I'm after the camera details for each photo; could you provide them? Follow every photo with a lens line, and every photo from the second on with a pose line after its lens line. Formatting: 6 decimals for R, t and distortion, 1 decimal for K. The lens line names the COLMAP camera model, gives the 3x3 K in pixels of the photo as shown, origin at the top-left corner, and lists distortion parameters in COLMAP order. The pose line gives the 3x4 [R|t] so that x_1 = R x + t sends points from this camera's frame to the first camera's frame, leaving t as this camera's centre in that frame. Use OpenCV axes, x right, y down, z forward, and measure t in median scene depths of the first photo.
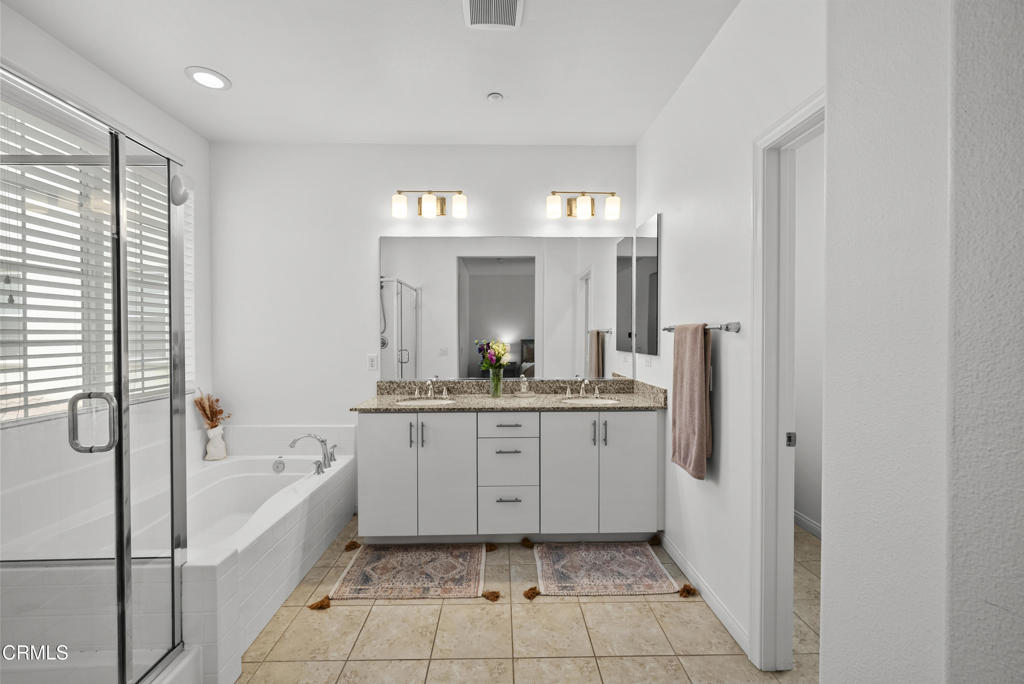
lens RADIAL K [[406.8, 0, 509.2], [0, 406.8, 341.0], [0, 0, 1]] dist [-0.000681, -0.000049]
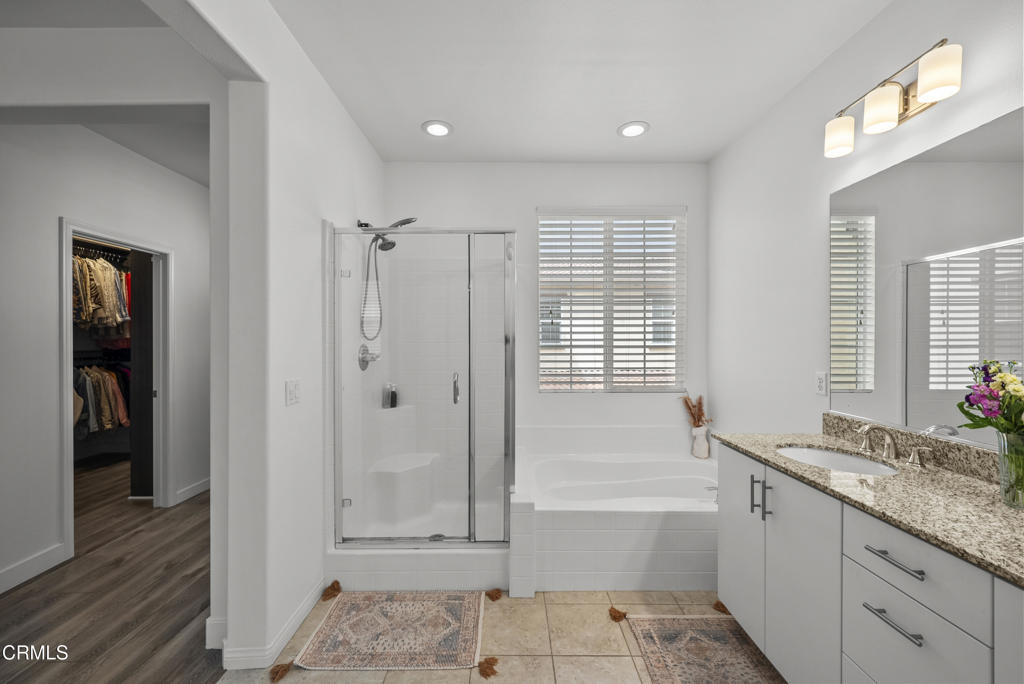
lens RADIAL K [[406.8, 0, 509.2], [0, 406.8, 341.0], [0, 0, 1]] dist [-0.000681, -0.000049]
pose [[-0.025547, 0.007519, -0.999645, 0.421371], [-0.012168, 0.999895, 0.007832, -0.021824], [0.999600, 0.012364, -0.025453, 0.590812]]
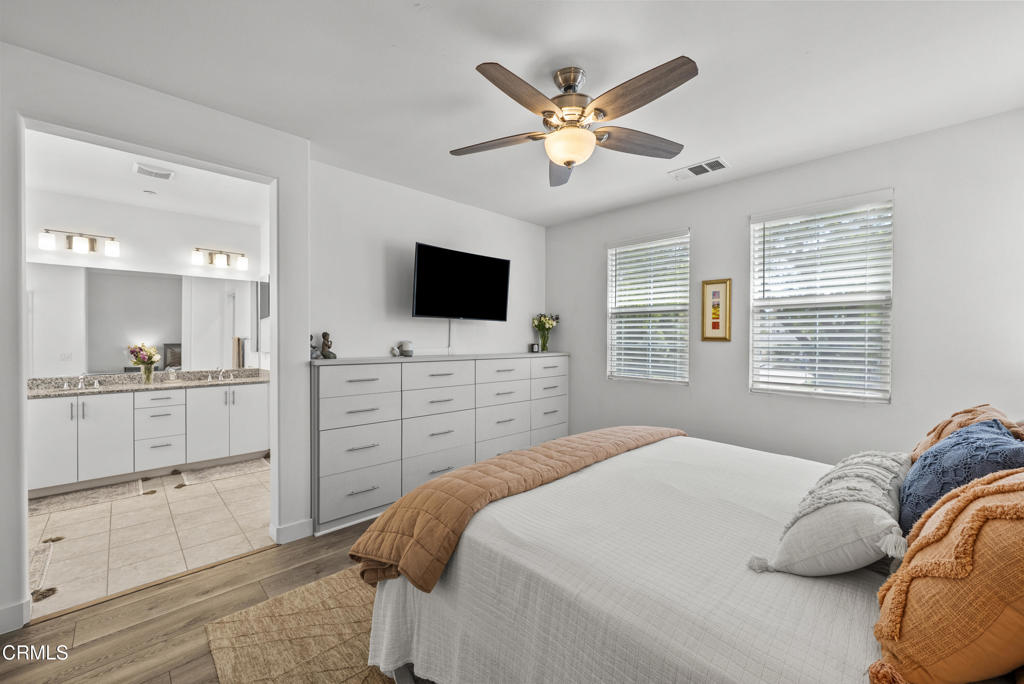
lens RADIAL K [[406.8, 0, 509.2], [0, 406.8, 341.0], [0, 0, 1]] dist [-0.000681, -0.000049]
pose [[0.738537, -0.000903, 0.674213, -0.065368], [0.005222, 0.999977, -0.004380, -0.004004], [-0.674193, 0.006755, 0.738524, -1.069611]]
